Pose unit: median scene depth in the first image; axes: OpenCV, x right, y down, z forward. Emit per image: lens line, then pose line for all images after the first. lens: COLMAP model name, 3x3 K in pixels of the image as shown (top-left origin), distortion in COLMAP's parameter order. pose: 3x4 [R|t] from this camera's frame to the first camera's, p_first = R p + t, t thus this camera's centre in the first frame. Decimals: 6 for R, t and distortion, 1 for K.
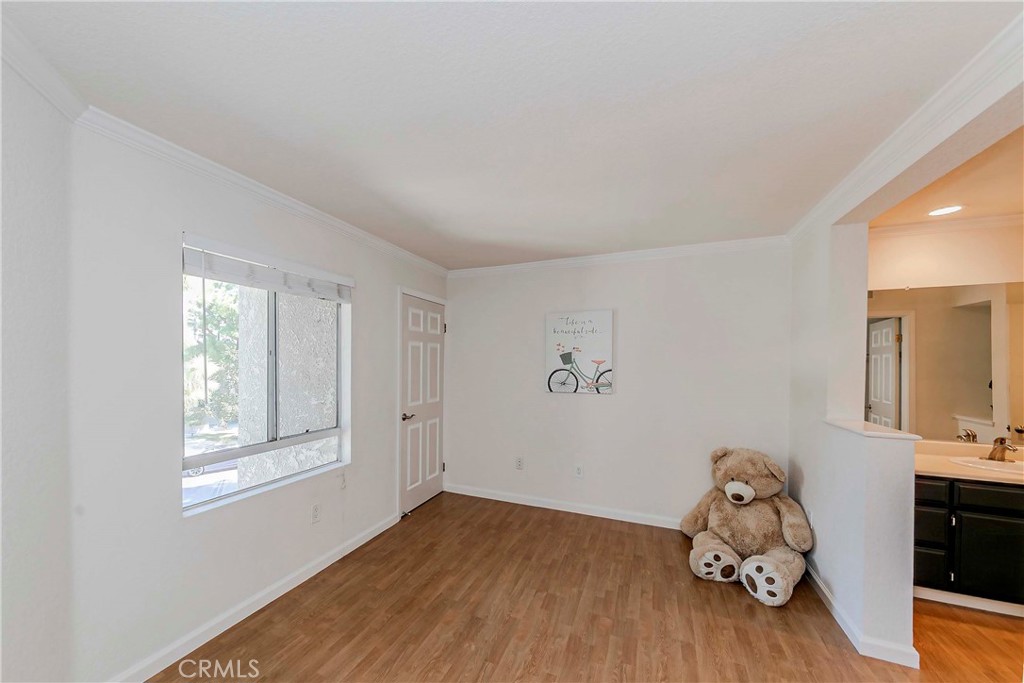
lens RADIAL K [[374.8, 0, 468.1], [0, 374.8, 363.9], [0, 0, 1]] dist [-0.010951, 0.000863]
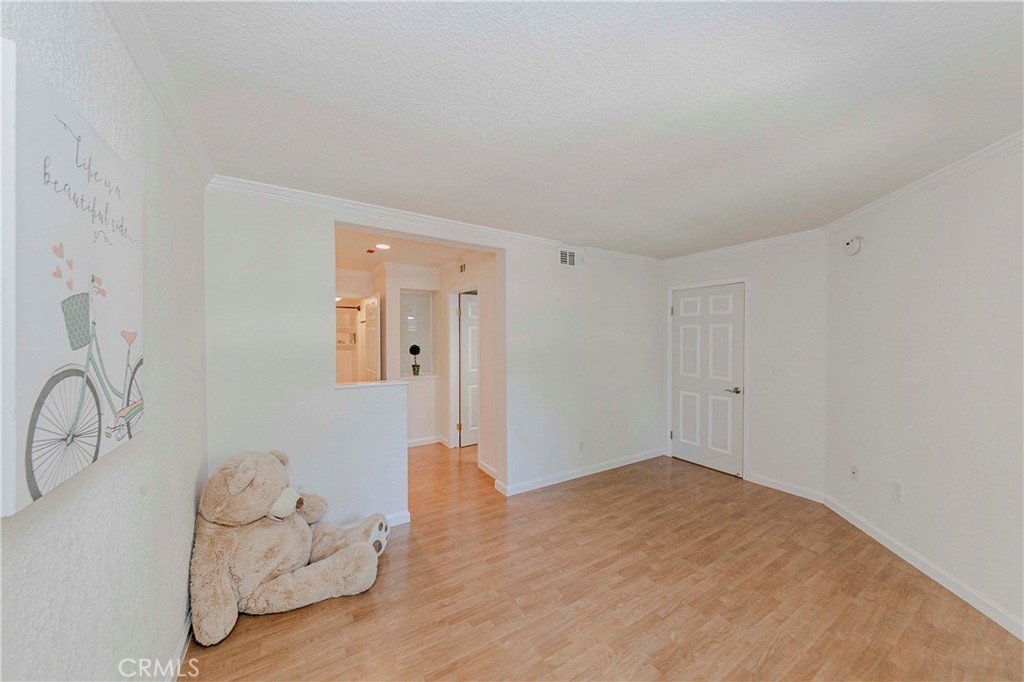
lens RADIAL K [[374.8, 0, 505.1], [0, 374.8, 341.7], [0, 0, 1]] dist [-0.010951, 0.000863]
pose [[-0.842469, -0.013224, 0.538583, -0.111944], [-0.005021, 0.999848, 0.016695, -0.011589], [-0.538722, 0.011360, -0.842407, 1.768740]]
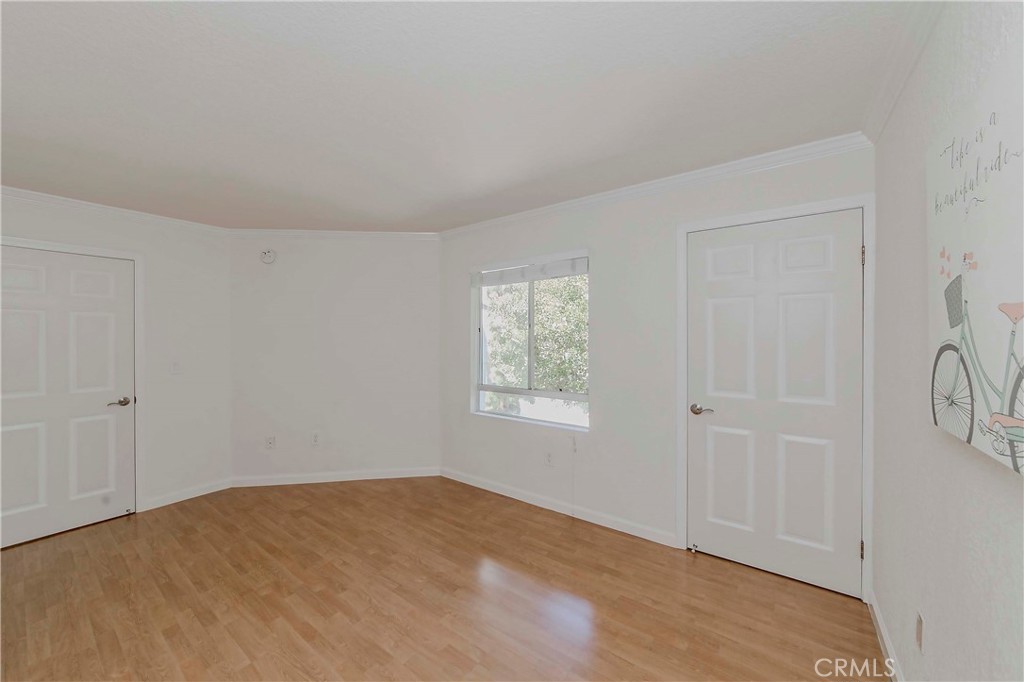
lens RADIAL K [[374.8, 0, 495.8], [0, 374.8, 335.4], [0, 0, 1]] dist [-0.010951, 0.000863]
pose [[-0.186042, -0.005146, -0.982528, 0.951189], [0.000836, 0.999985, -0.005395, 0.014709], [0.982541, -0.001825, -0.186035, 1.254300]]
